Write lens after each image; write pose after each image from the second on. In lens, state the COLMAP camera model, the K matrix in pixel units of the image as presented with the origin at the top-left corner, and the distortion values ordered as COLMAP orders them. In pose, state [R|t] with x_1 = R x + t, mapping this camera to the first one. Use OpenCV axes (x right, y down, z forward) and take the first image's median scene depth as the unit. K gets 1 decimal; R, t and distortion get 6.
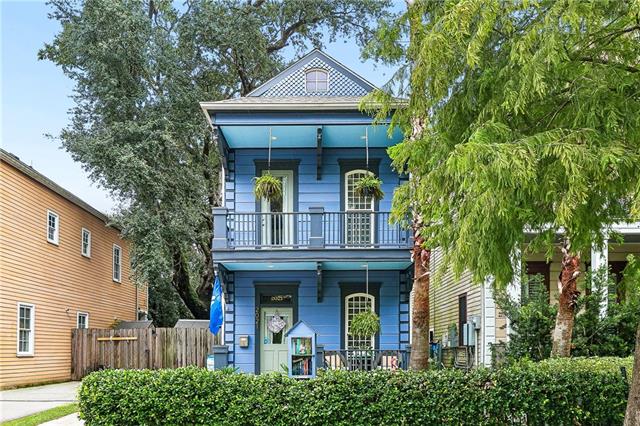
lens RADIAL K [[520.0, 0, 320.0], [0, 520.0, 216.4], [0, 0, 1]] dist [-0.000750, 0.001202]
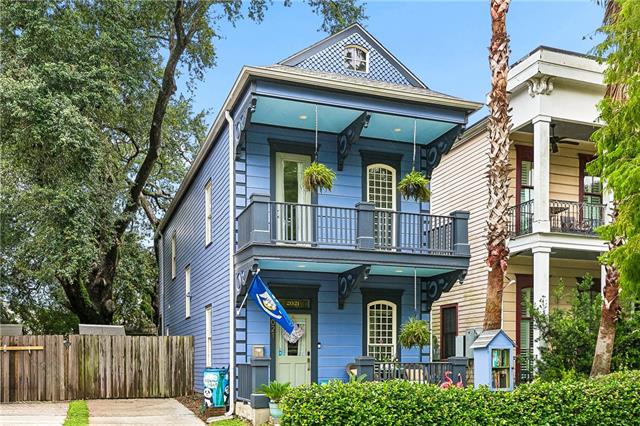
lens RADIAL K [[623.5, 0, 320.2], [0, 623.5, 210.3], [0, 0, 1]] dist [0.002054, 0.000000]
pose [[0.938551, 0.082154, 0.335220, -0.392145], [-0.085570, 0.996322, -0.004592, 0.004835], [-0.334365, -0.024375, 0.942129, 0.013835]]
